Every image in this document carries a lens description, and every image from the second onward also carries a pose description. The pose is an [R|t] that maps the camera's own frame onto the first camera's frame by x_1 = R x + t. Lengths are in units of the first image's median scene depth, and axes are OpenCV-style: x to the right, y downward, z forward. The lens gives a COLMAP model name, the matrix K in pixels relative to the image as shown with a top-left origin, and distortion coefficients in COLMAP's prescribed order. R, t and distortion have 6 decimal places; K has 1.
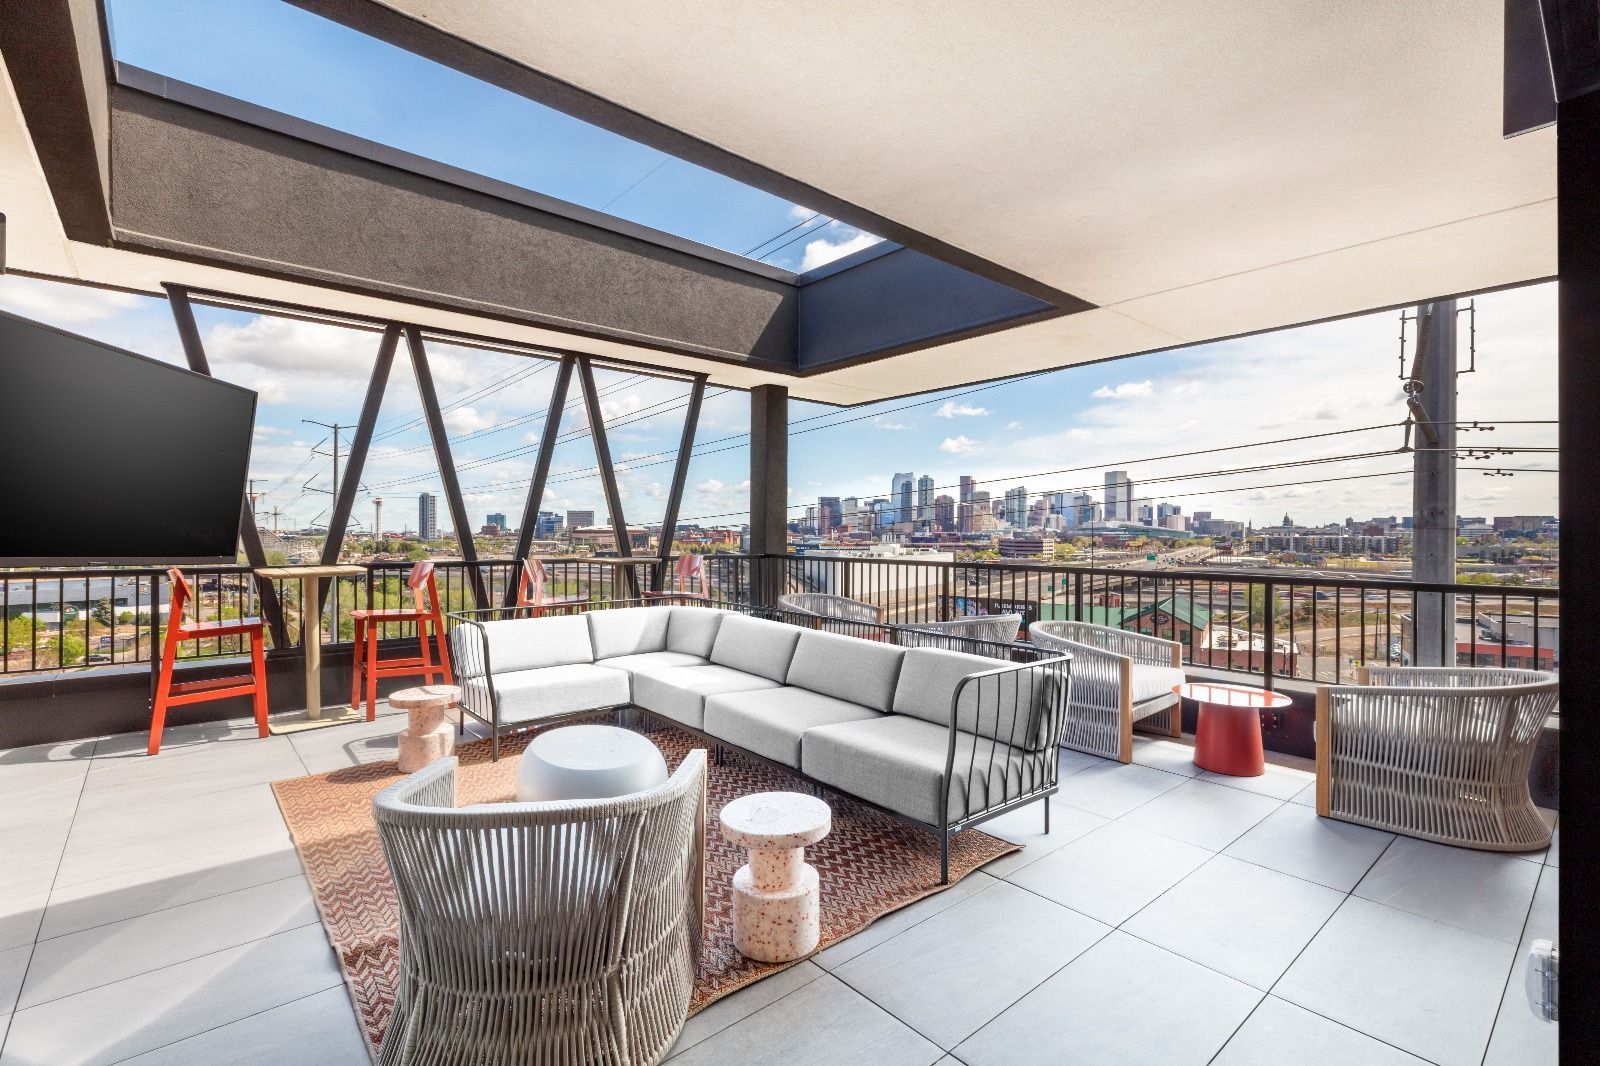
lens RADIAL K [[727.3, 0, 811.5], [0, 727.3, 526.2], [0, 0, 1]] dist [0.027048, 0.000094]
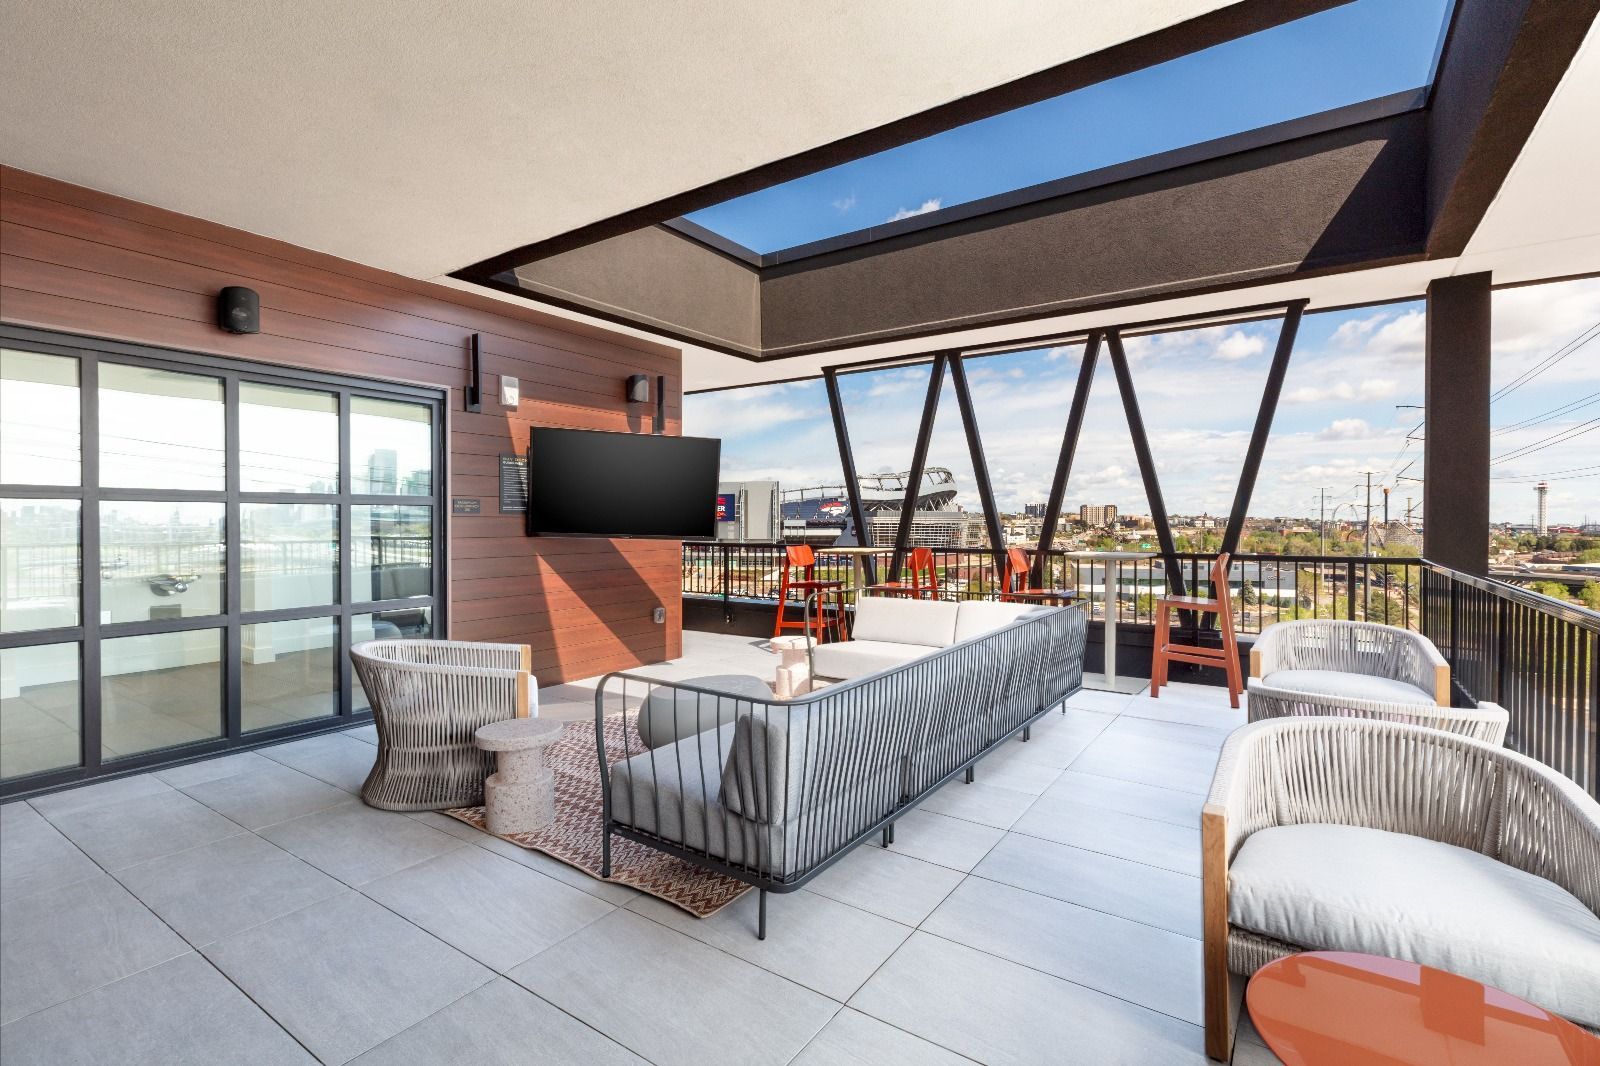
lens RADIAL K [[727.3, 0, 812.1], [0, 727.3, 532.4], [0, 0, 1]] dist [0.027048, 0.000094]
pose [[0.254027, 0.018534, -0.967020, 0.425455], [0.000150, 0.999816, 0.019202, 0.001795], [0.967197, -0.005022, 0.253977, 0.359846]]
